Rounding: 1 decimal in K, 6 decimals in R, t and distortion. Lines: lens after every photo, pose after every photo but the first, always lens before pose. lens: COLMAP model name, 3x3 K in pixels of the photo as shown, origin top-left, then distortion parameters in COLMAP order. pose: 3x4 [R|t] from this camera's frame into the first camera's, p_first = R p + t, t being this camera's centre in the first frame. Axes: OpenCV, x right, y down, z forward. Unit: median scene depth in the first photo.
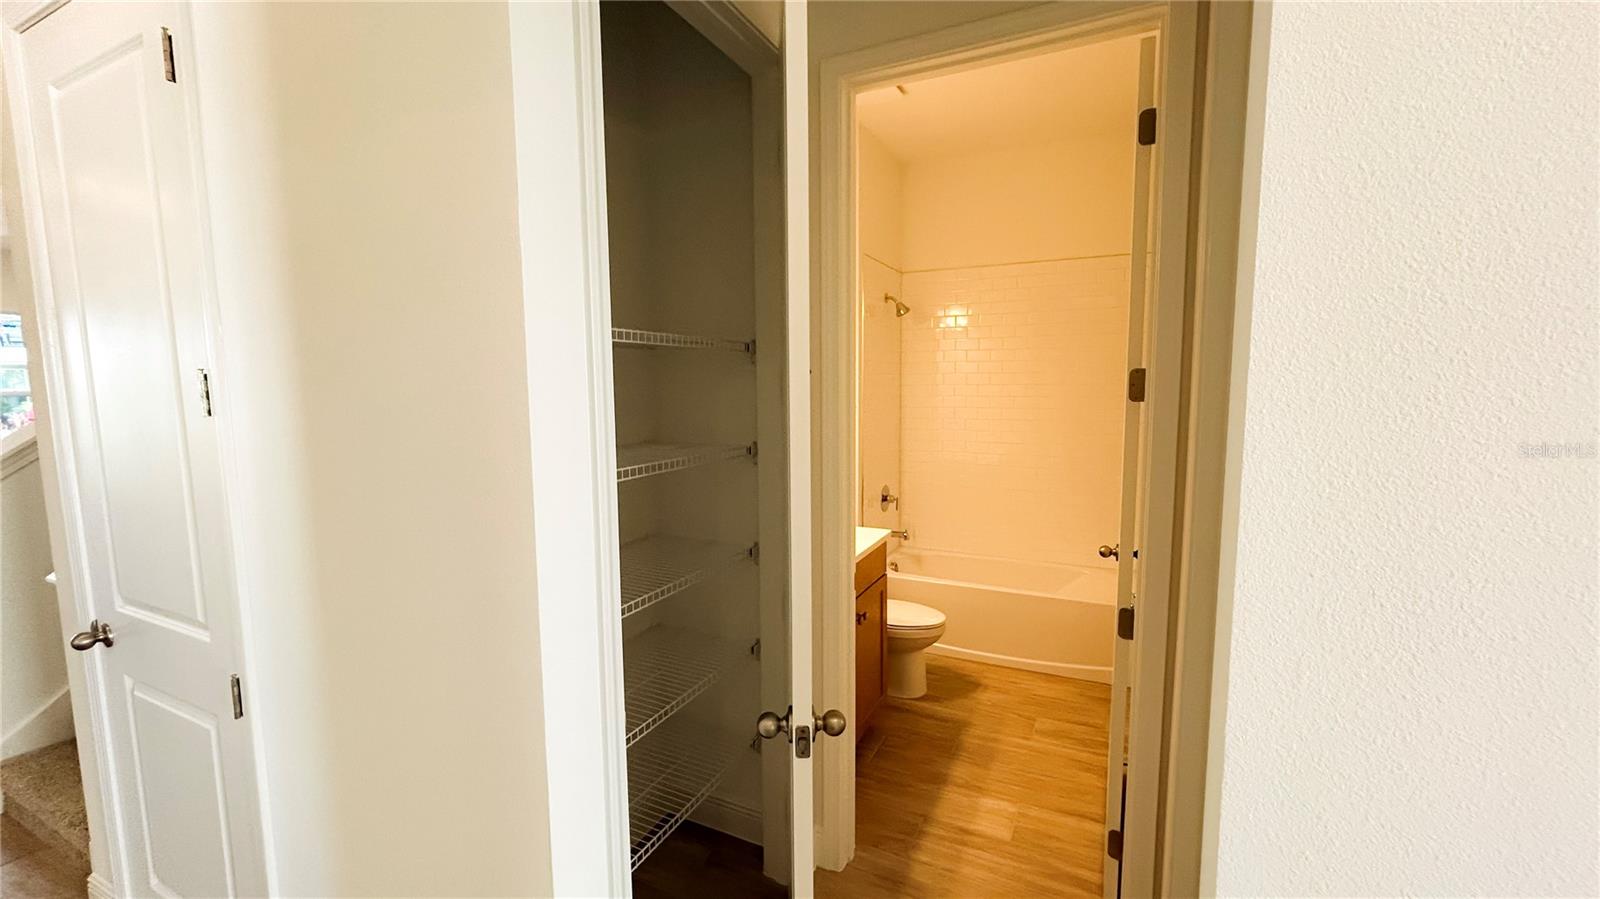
lens RADIAL K [[640.1, 0, 806.4], [0, 640.1, 450.9], [0, 0, 1]] dist [-0.022251, -0.000016]
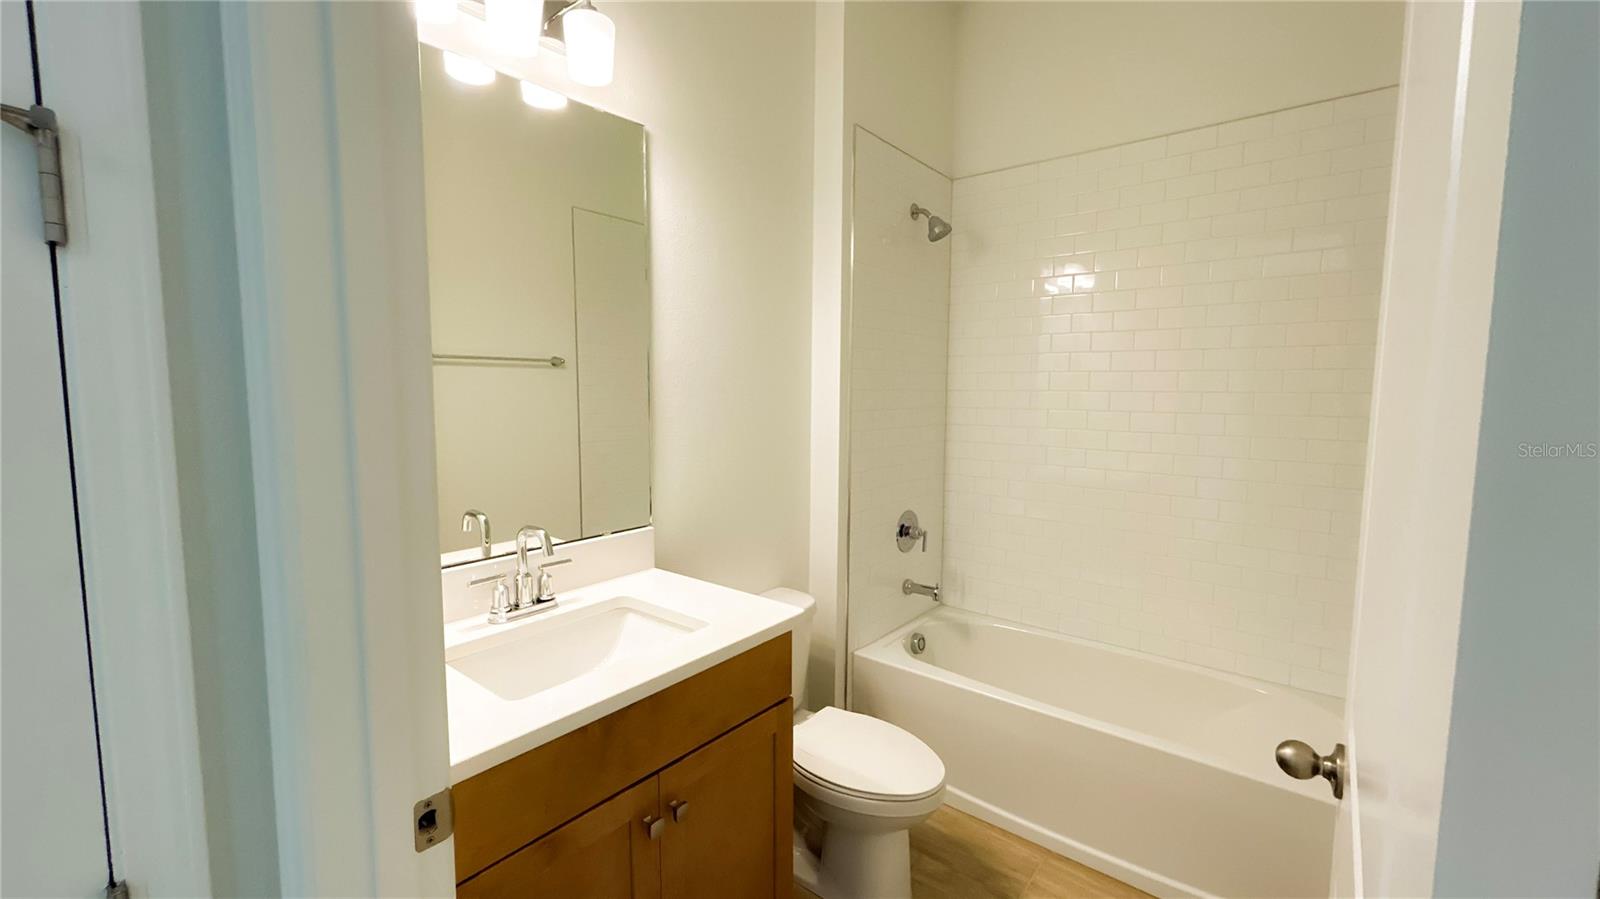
lens RADIAL K [[640.1, 0, 802.7], [0, 640.1, 437.5], [0, 0, 1]] dist [-0.022251, -0.000016]
pose [[0.970519, 0.042324, -0.237279, 0.172357], [-0.050639, 0.998294, -0.029055, 0.005649], [0.235645, 0.040214, 0.971007, 0.365651]]
